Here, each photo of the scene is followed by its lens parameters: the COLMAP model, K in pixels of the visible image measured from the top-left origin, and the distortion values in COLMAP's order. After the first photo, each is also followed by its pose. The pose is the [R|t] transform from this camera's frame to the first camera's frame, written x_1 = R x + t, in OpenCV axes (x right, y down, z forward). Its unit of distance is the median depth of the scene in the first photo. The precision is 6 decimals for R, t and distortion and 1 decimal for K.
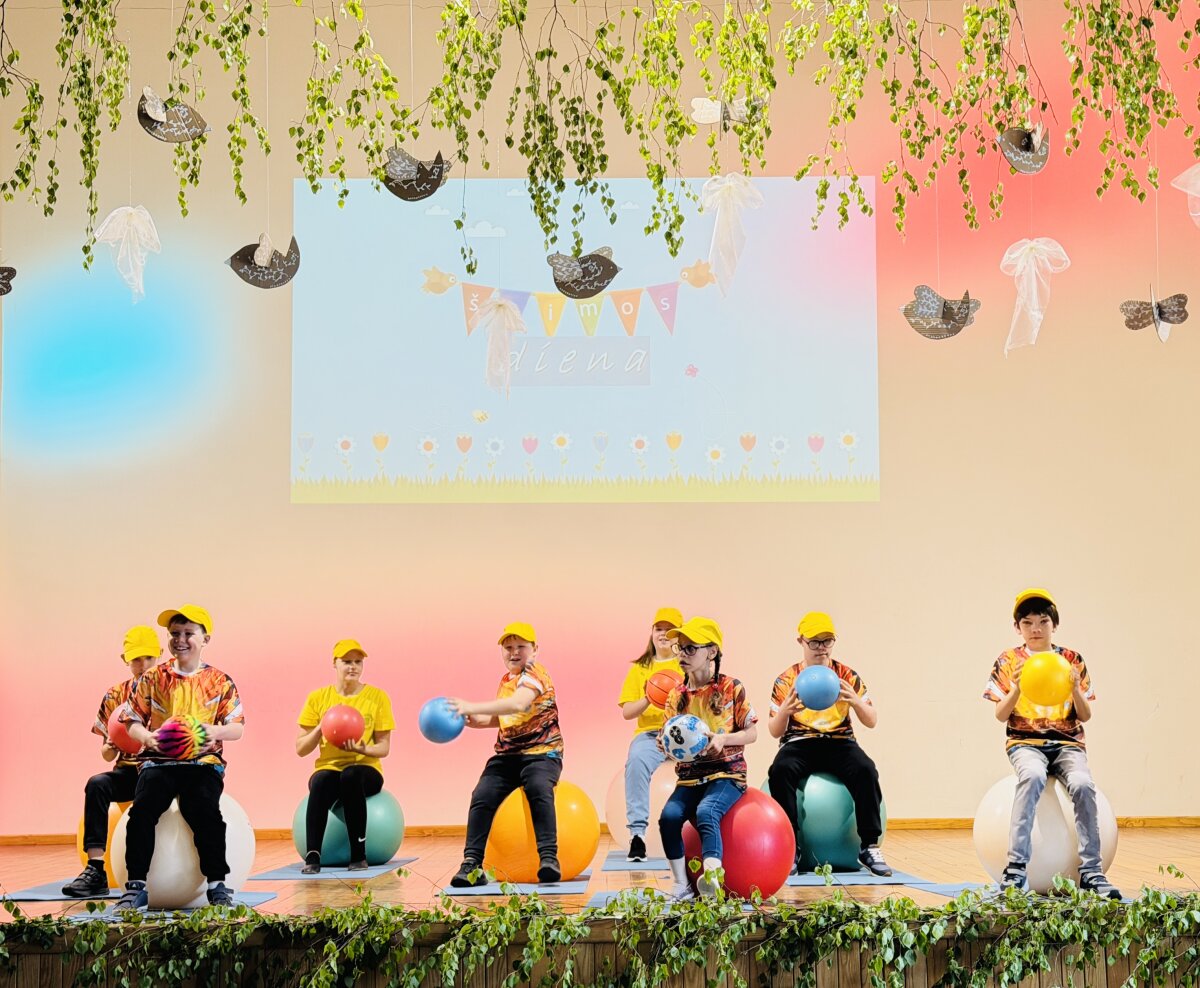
lens RADIAL K [[1937.6, 0, 601.6], [0, 1937.6, 560.0], [0, 0, 1]] dist [0.056512, -0.018419]
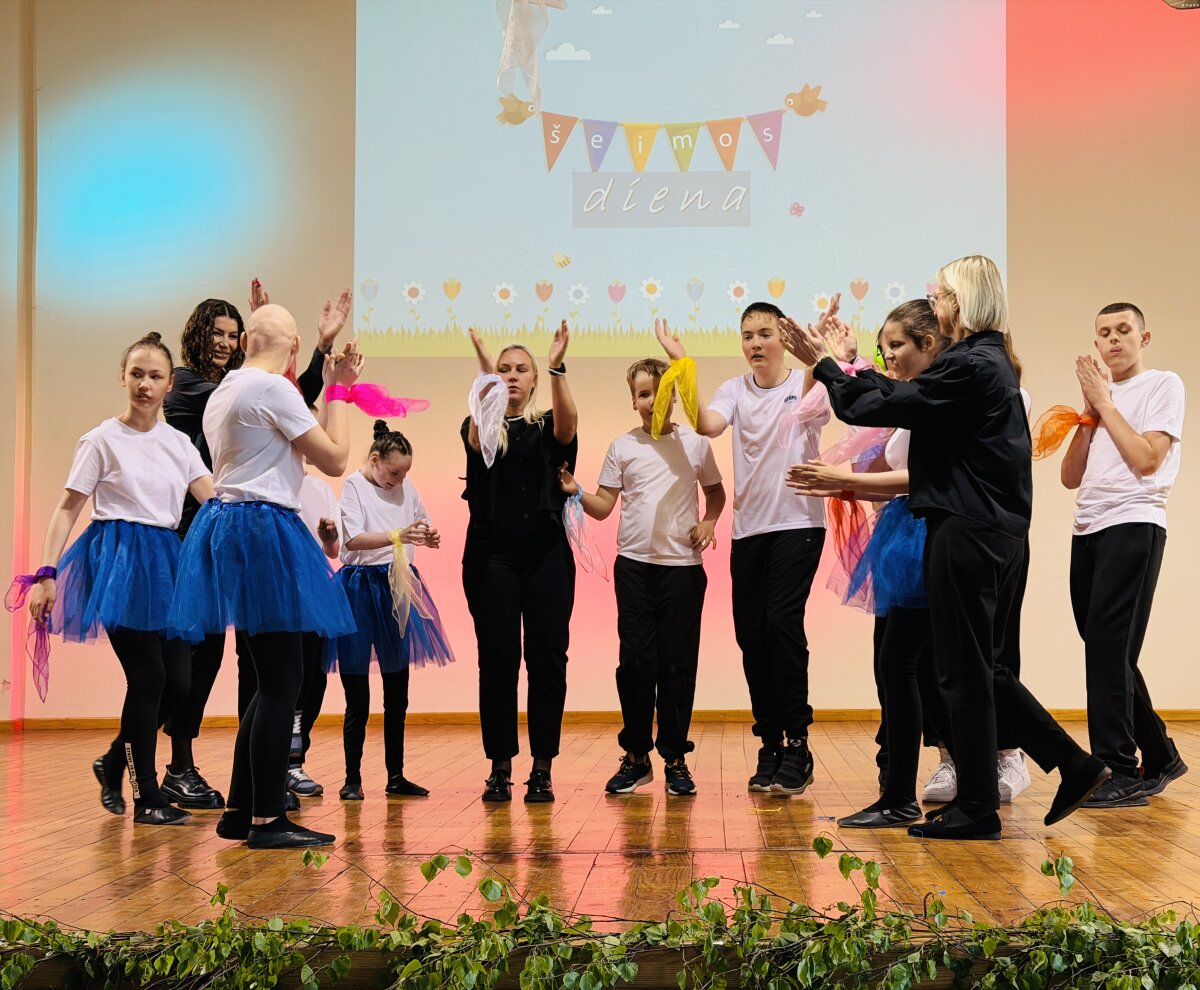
lens RADIAL K [[1937.6, 0, 601.6], [0, 1937.6, 561.0], [0, 0, 1]] dist [0.056512, -0.018419]
pose [[0.998715, 0.004448, -0.050492, 0.011226], [-0.001186, 0.997920, 0.064459, 0.036321], [0.050674, -0.064316, 0.996642, 0.440562]]
